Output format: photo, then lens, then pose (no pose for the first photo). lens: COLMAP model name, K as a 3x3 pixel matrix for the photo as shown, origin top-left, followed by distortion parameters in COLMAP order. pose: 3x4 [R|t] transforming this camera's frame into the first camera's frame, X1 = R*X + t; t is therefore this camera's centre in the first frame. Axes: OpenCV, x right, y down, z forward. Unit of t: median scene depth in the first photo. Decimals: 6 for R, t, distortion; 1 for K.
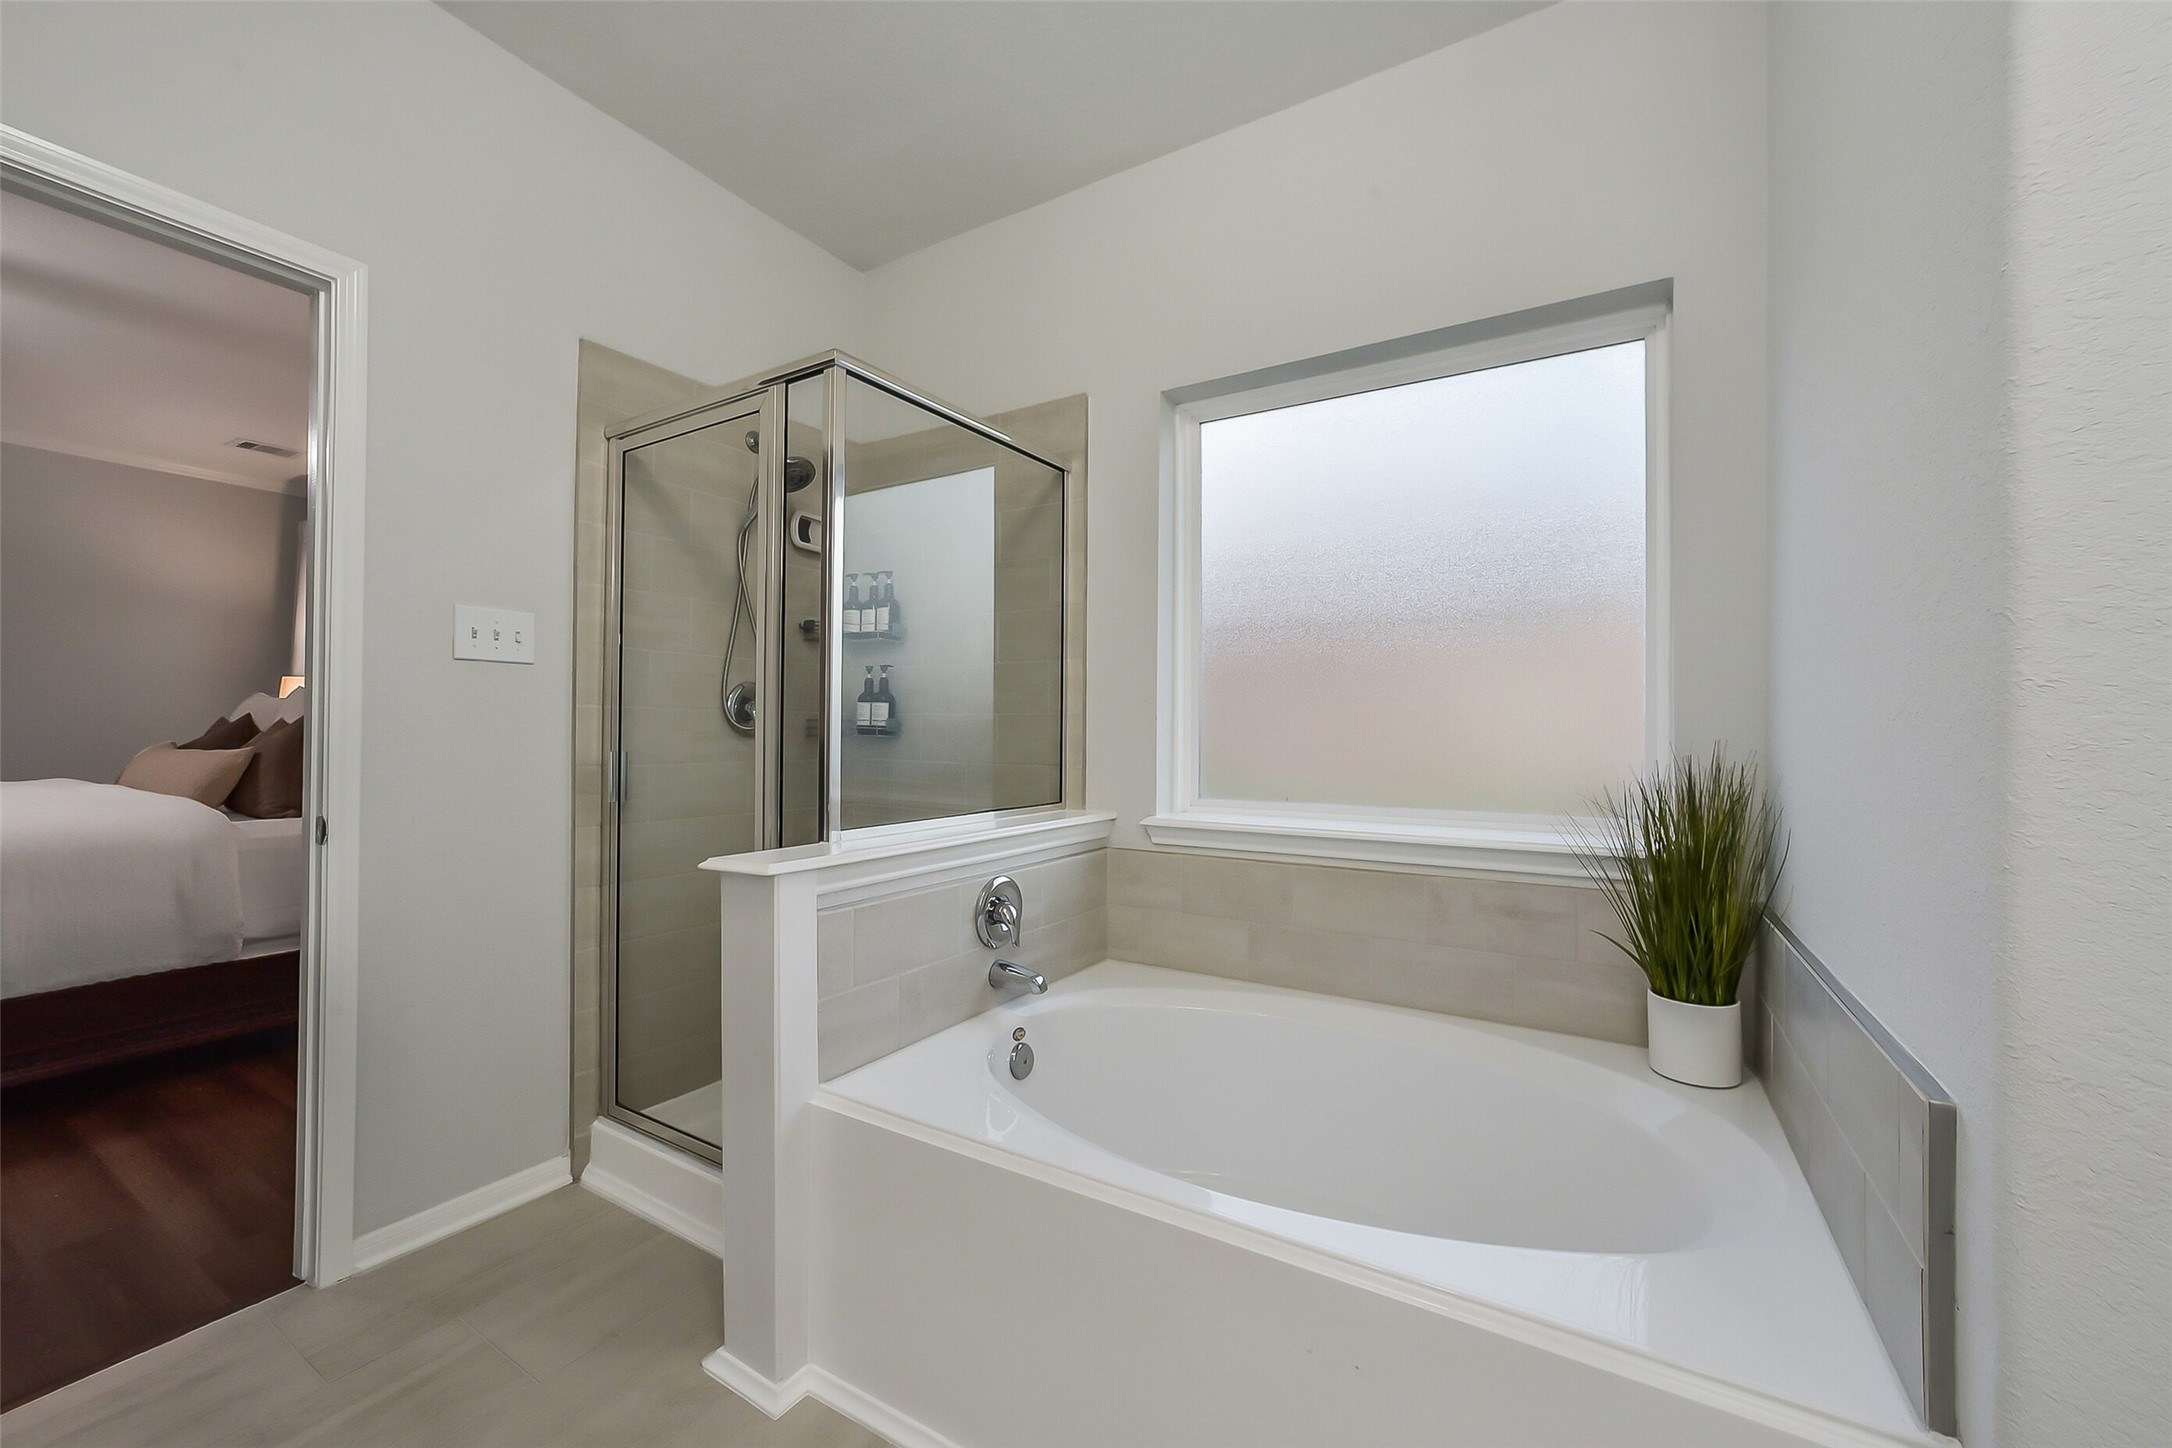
lens RADIAL K [[841.6, 0, 1086.0], [0, 841.6, 724.0], [0, 0, 1]] dist [-0.020312, 0.000315]
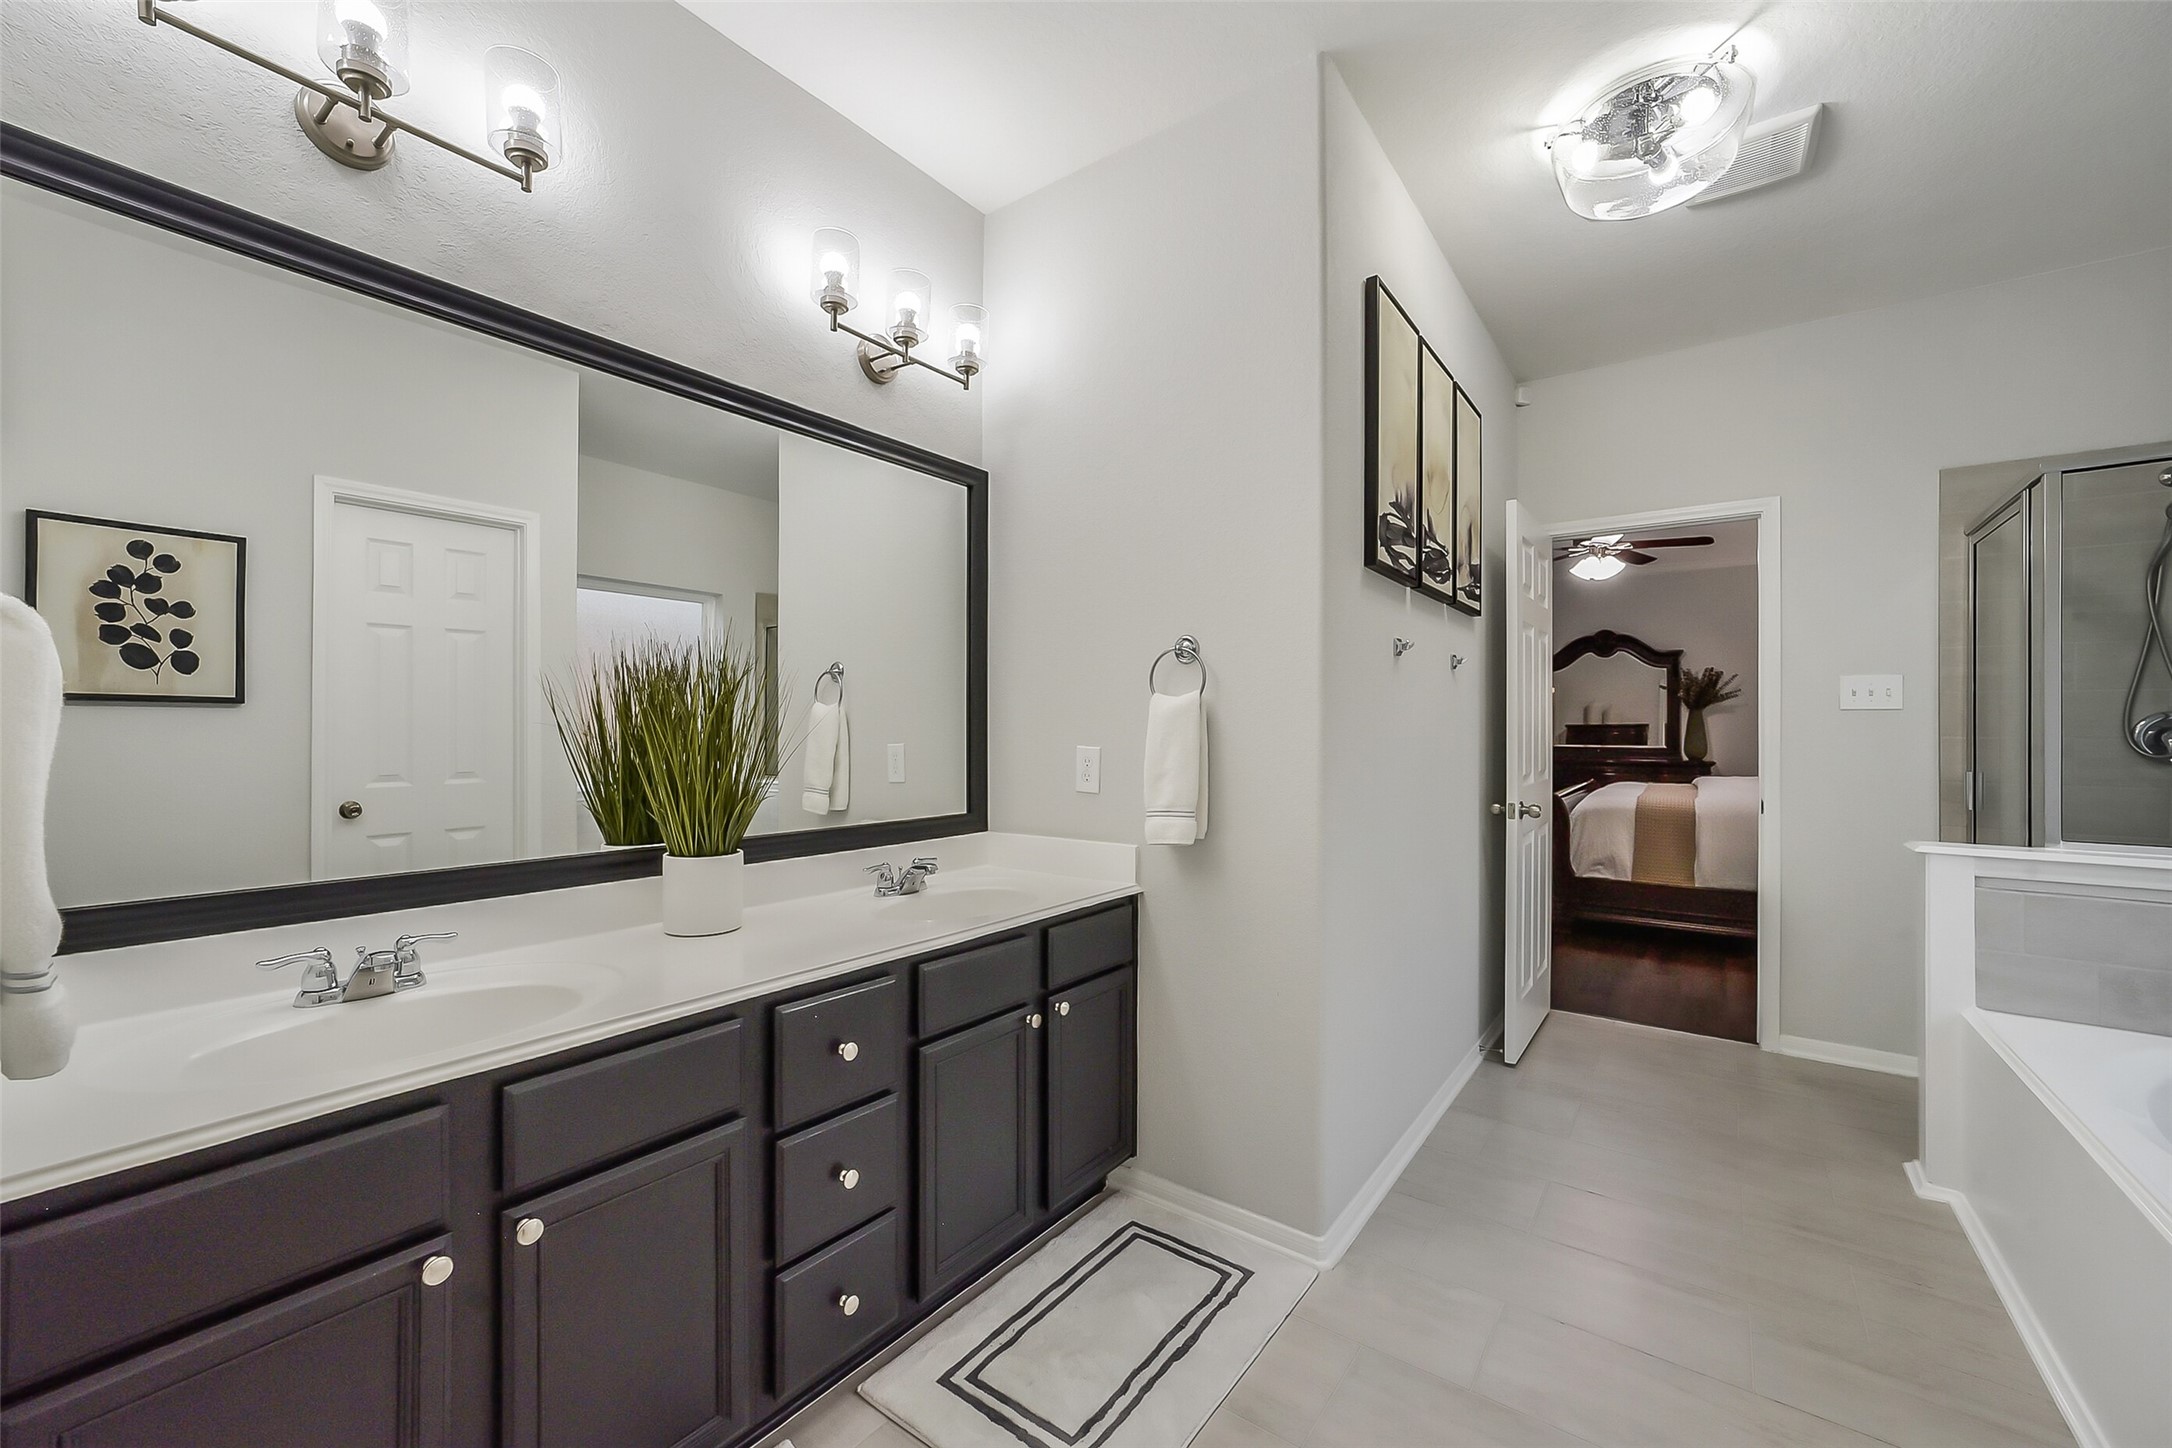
lens RADIAL K [[841.6, 0, 1086.0], [0, 841.6, 724.0], [0, 0, 1]] dist [-0.020312, 0.000315]
pose [[-0.105982, -0.008297, -0.994333, 1.005147], [0.008801, 0.999918, -0.009282, -0.049027], [0.994329, -0.009735, -0.105900, -0.297573]]
